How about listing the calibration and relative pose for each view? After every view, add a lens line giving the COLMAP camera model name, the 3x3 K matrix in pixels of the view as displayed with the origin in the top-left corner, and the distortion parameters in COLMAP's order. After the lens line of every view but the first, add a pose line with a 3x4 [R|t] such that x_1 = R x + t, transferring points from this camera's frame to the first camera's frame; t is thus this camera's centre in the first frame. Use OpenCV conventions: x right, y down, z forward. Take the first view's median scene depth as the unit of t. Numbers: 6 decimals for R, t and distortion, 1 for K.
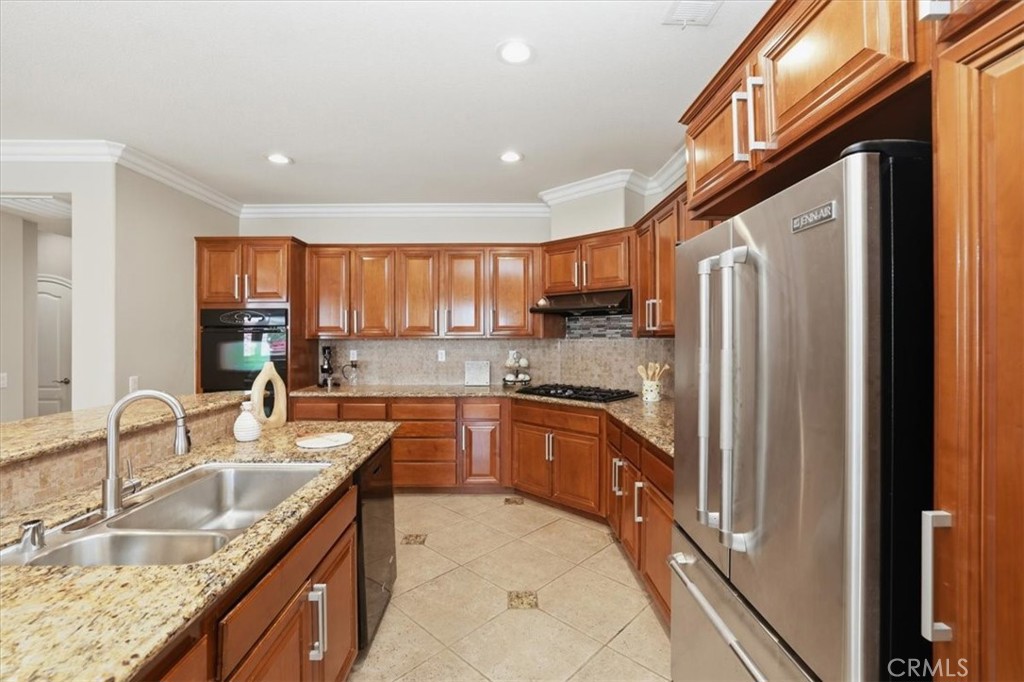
lens RADIAL K [[447.7, 0, 508.2], [0, 447.7, 336.4], [0, 0, 1]] dist [-0.048760, 0.021534]
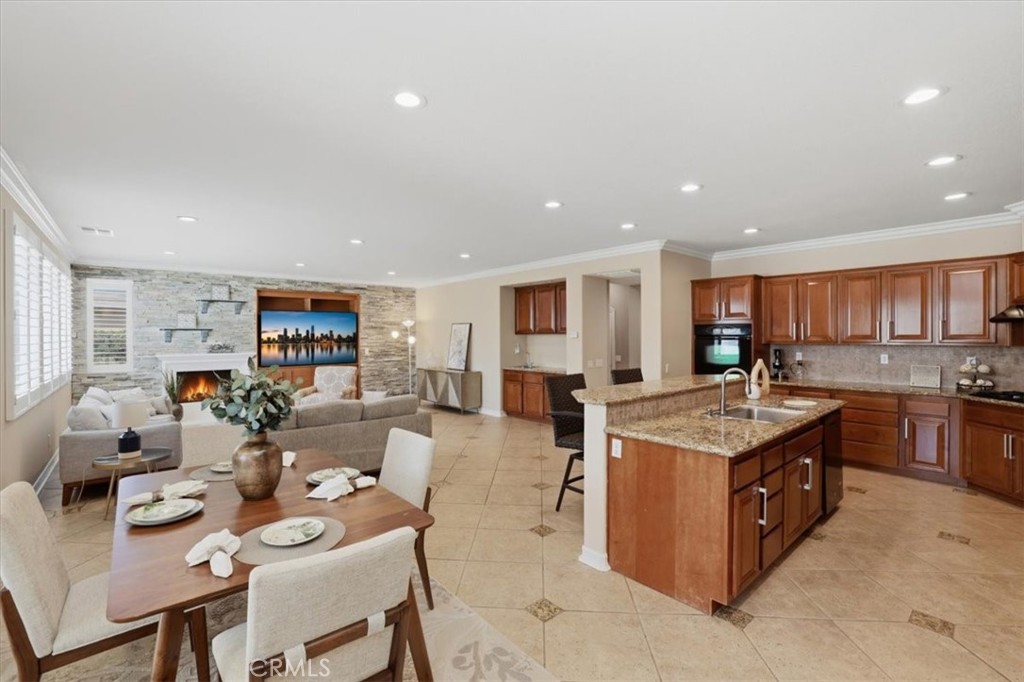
lens RADIAL K [[447.7, 0, 508.2], [0, 447.7, 336.4], [0, 0, 1]] dist [-0.048760, 0.021534]
pose [[0.649034, 0.002482, -0.760756, 0.096555], [0.001805, 0.999987, 0.004802, -0.028045], [0.760758, -0.004489, 0.649021, -0.576553]]
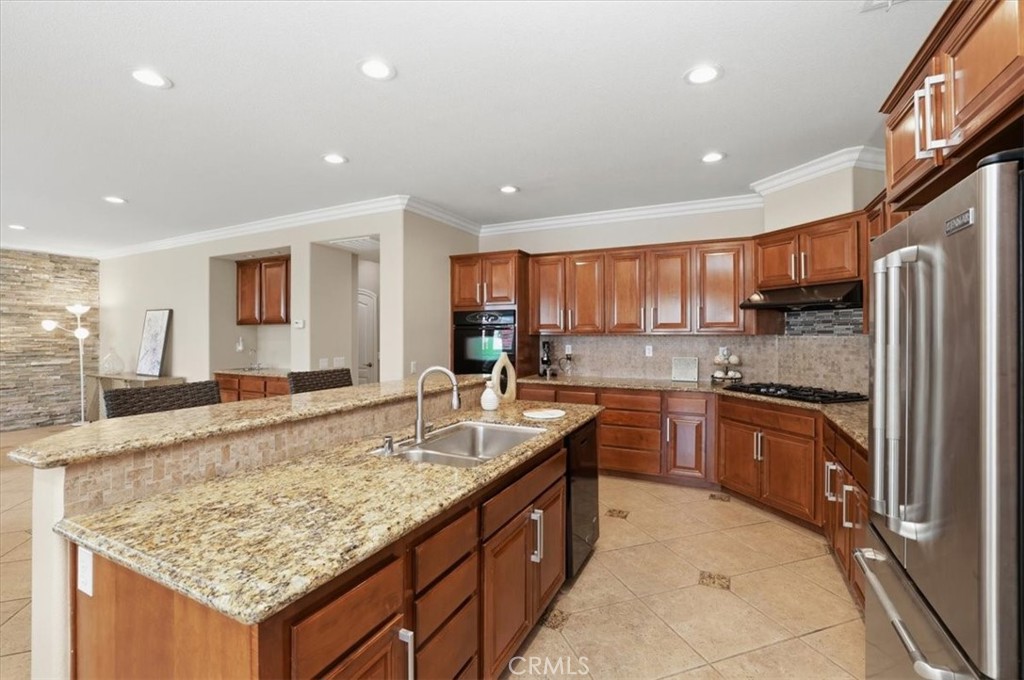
lens RADIAL K [[447.7, 0, 508.2], [0, 447.7, 335.4], [0, 0, 1]] dist [-0.048760, 0.021534]
pose [[0.889809, 0.002831, -0.456324, 0.040536], [-0.000319, 0.999984, 0.005582, 0.000379], [0.456333, -0.004821, 0.889796, -0.094401]]
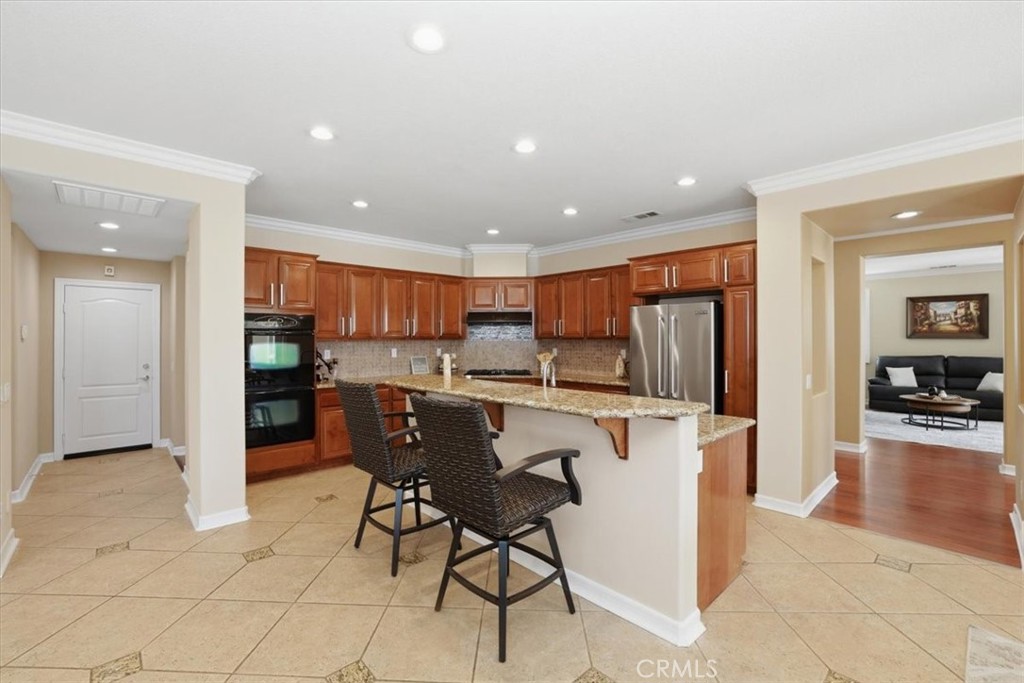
lens RADIAL K [[447.7, 0, 508.2], [0, 447.7, 336.9], [0, 0, 1]] dist [-0.048760, 0.021534]
pose [[0.725774, 0.000701, 0.687933, -0.944089], [0.000734, 0.999998, -0.001793, -0.003150], [-0.687933, 0.001806, 0.725772, -0.227957]]
